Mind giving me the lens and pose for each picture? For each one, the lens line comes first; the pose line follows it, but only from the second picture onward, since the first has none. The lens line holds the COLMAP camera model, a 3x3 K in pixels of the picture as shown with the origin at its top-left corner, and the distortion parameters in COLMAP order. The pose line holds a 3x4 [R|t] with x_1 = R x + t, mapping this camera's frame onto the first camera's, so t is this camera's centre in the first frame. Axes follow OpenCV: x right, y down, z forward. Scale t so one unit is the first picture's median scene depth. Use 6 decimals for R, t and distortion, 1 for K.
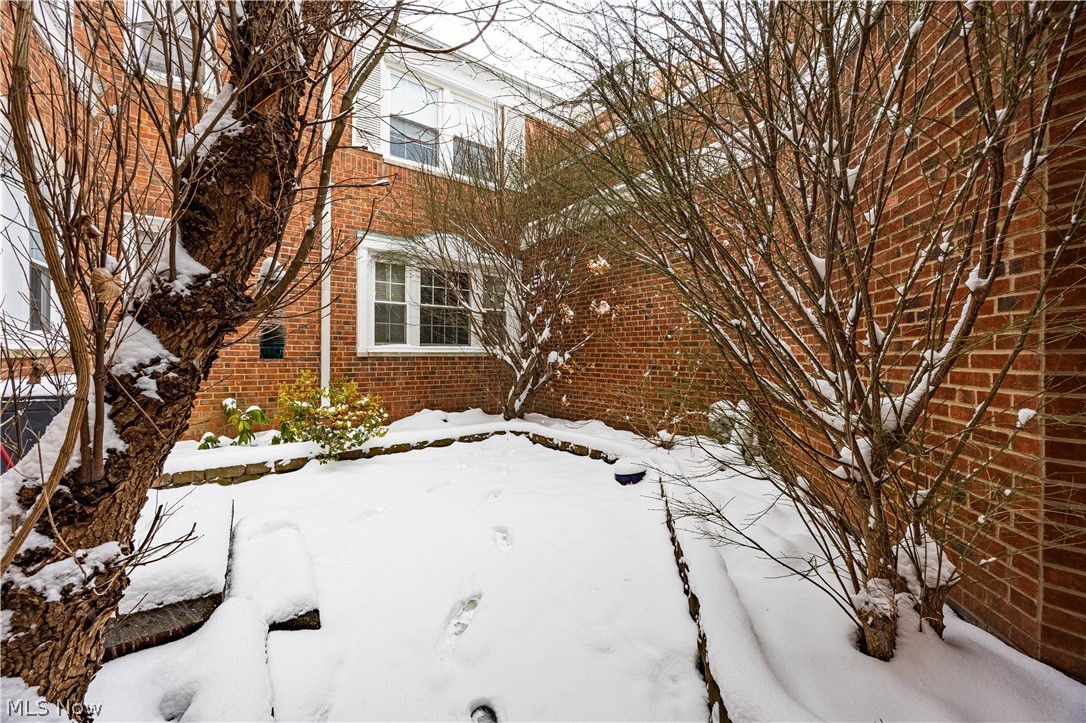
lens RADIAL K [[423.0, 0, 545.9], [0, 423.0, 364.2], [0, 0, 1]] dist [-0.003931, 0.000242]
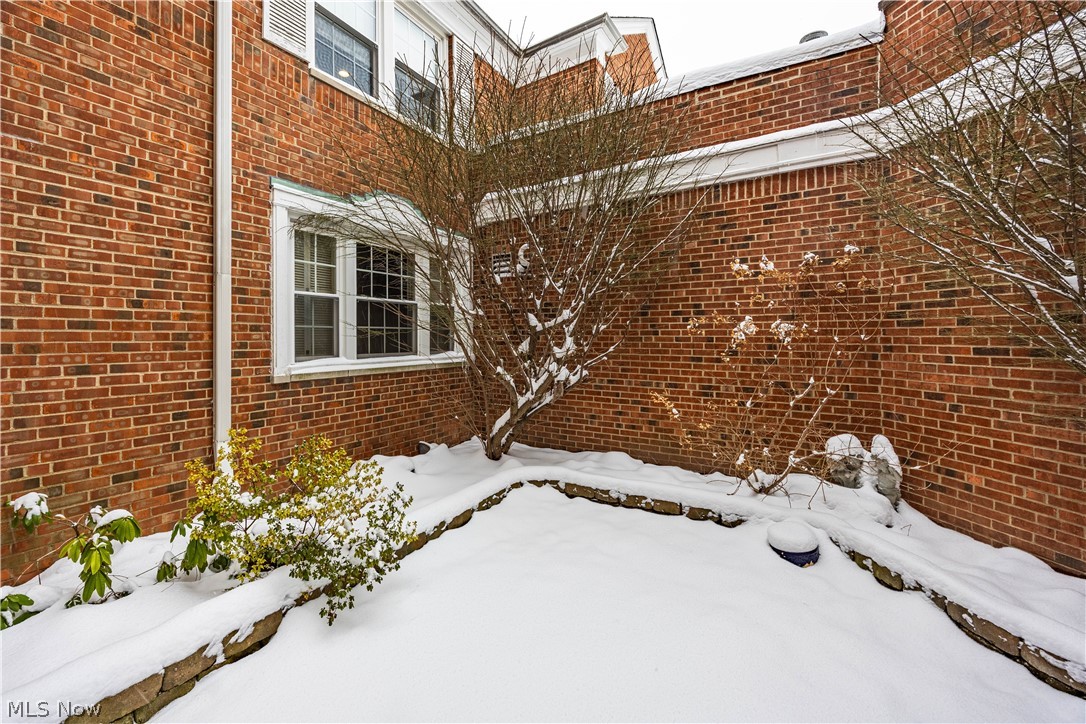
lens RADIAL K [[457.3, 0, 553.6], [0, 457.3, 346.4], [0, 0, 1]] dist [-0.001735, -0.000442]
pose [[0.933469, -0.007878, 0.358571, -0.308800], [0.012000, 0.999885, -0.009272, -0.060767], [-0.358457, 0.012958, 0.933456, 0.244578]]
